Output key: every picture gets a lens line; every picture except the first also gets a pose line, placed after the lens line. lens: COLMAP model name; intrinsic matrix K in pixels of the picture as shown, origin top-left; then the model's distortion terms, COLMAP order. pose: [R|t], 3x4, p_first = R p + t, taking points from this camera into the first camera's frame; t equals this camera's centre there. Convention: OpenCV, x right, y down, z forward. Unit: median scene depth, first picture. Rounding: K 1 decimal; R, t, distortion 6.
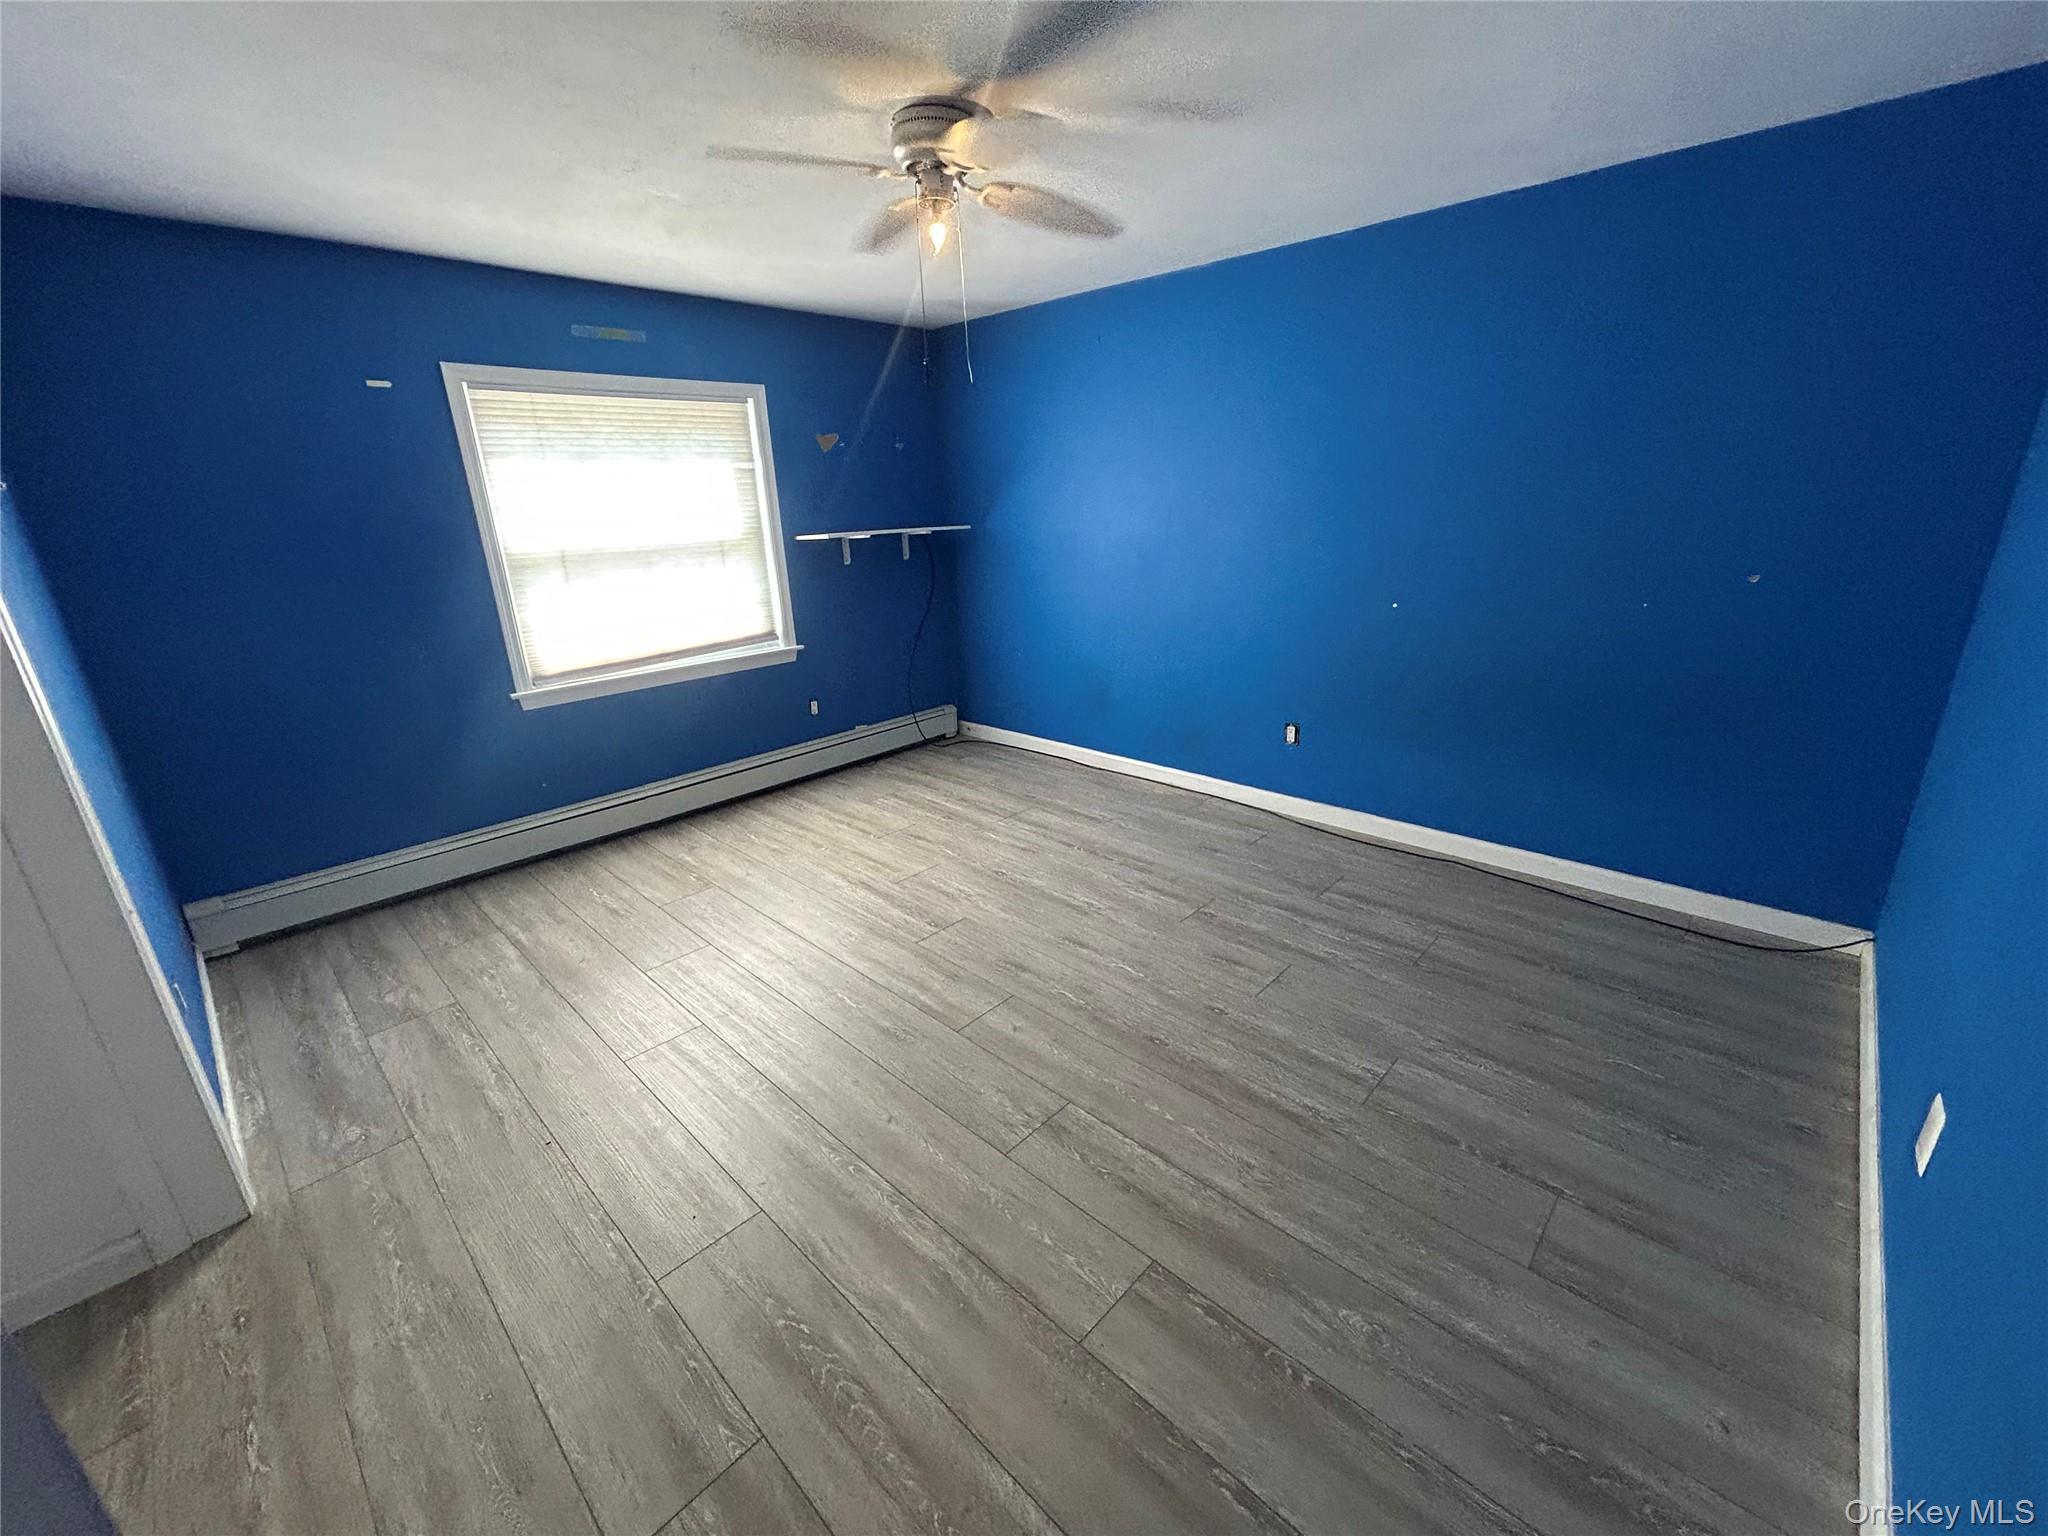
lens RADIAL K [[828.2, 0, 1023.0], [0, 828.2, 769.0], [0, 0, 1]] dist [-0.002005, 0.001130]
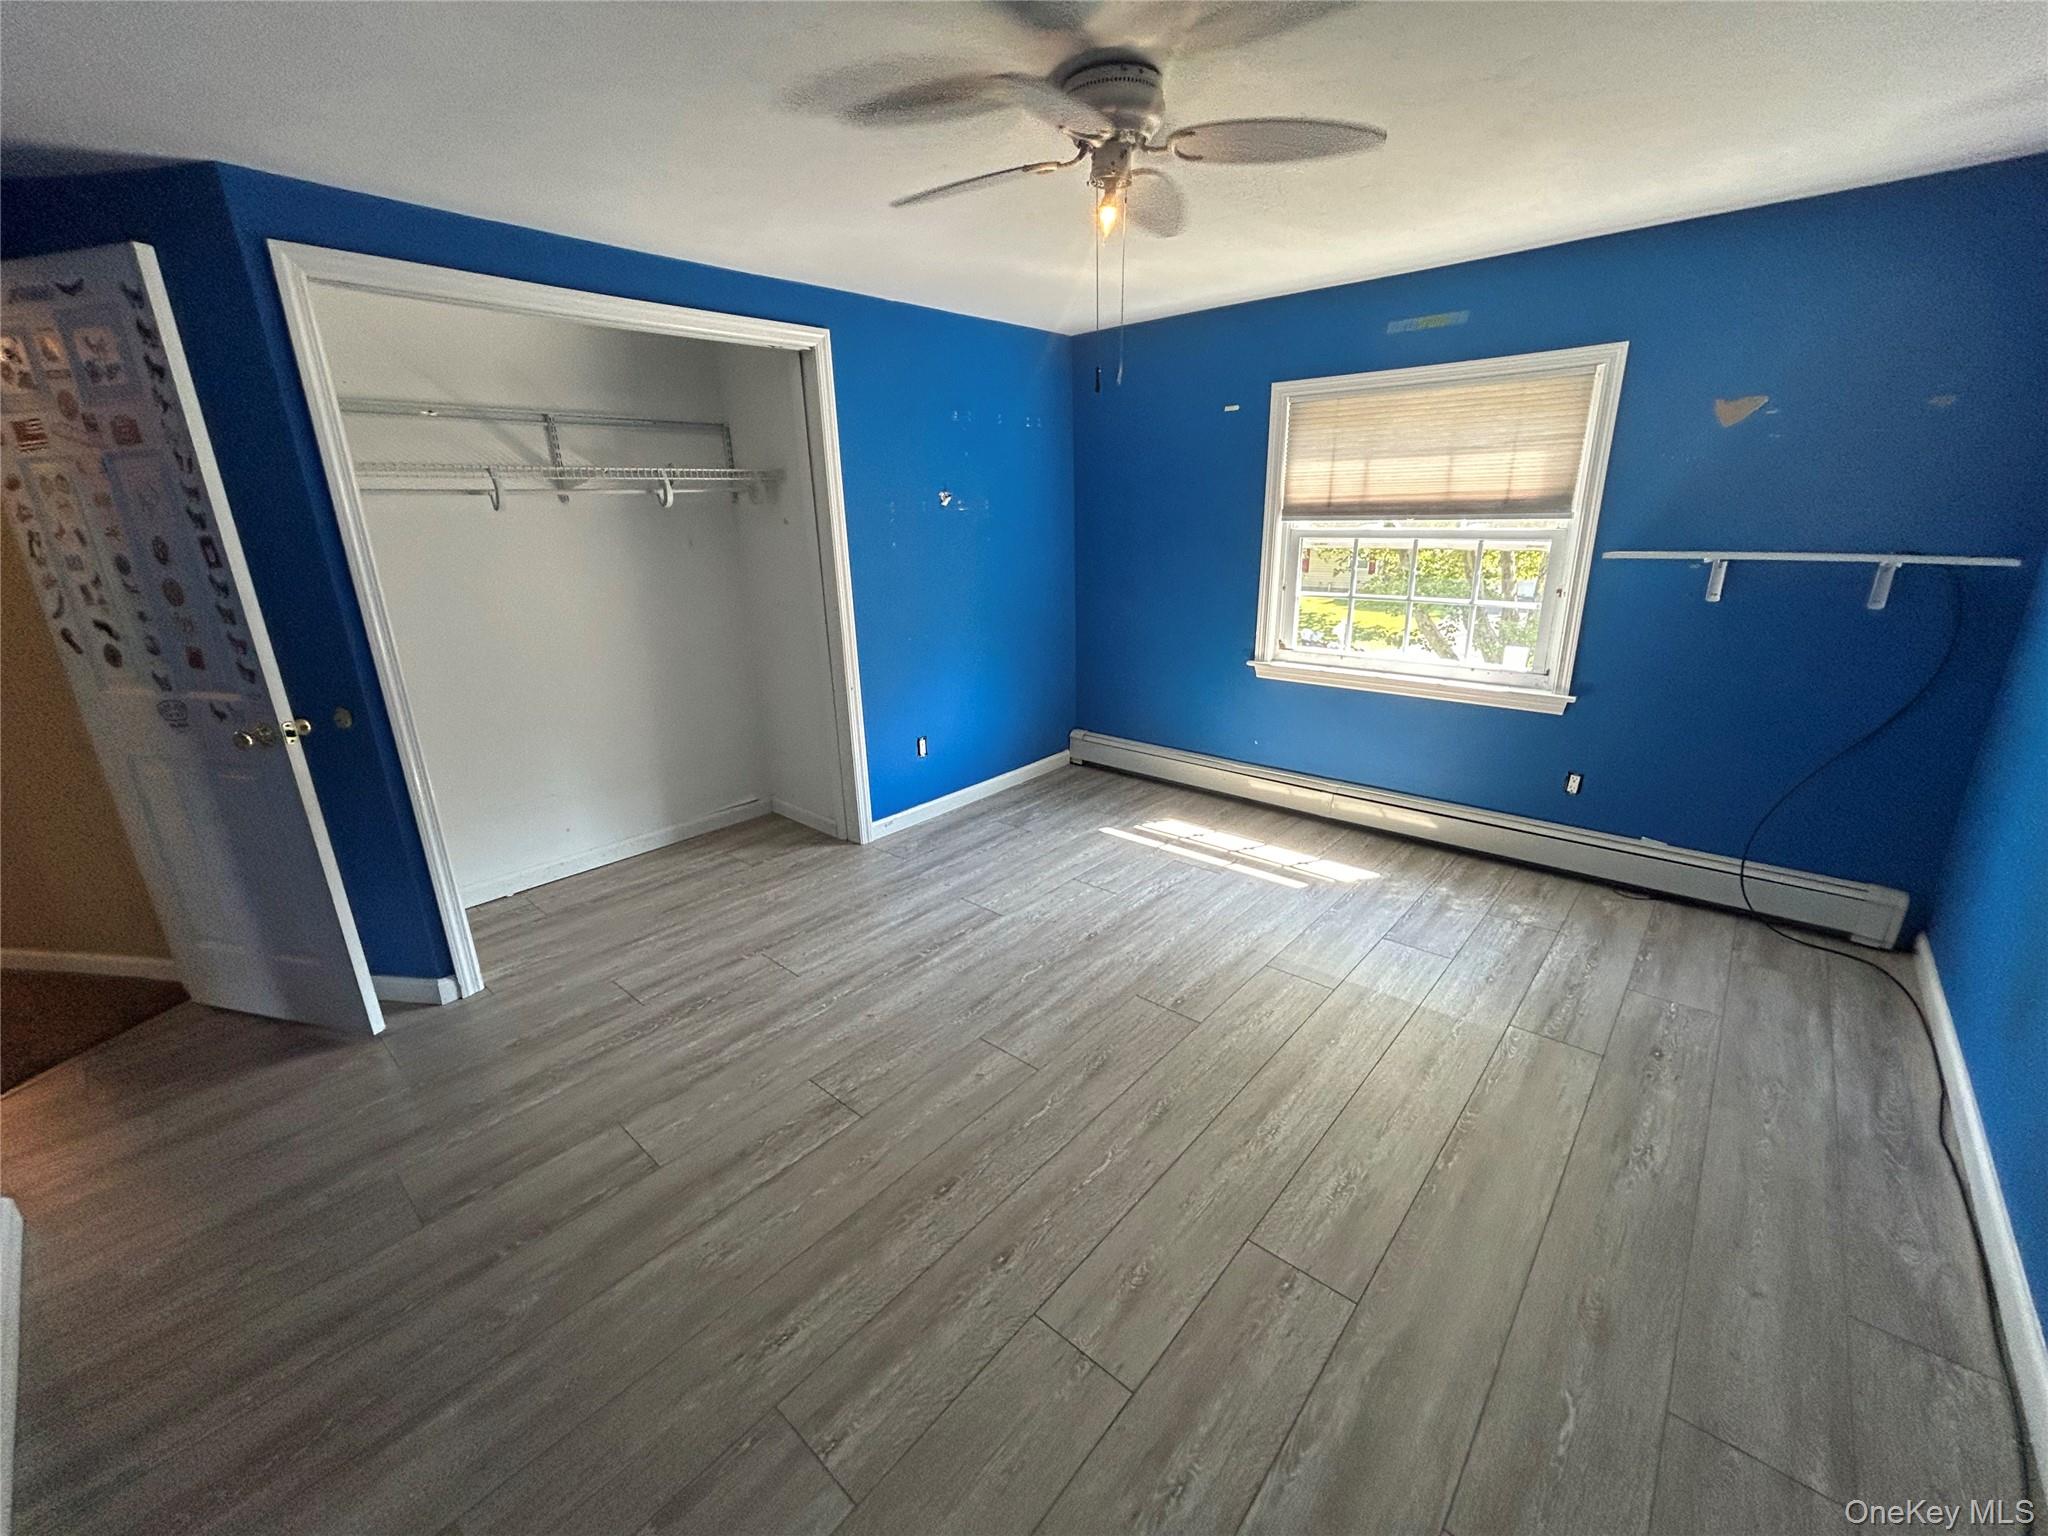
lens RADIAL K [[828.2, 0, 1024.9], [0, 828.2, 761.6], [0, 0, 1]] dist [-0.002005, 0.001130]
pose [[0.037011, 0.324639, -0.945114, 0.621731], [-0.298121, 0.906282, 0.299626, -0.251146], [0.953810, 0.270669, 0.130325, 0.661704]]
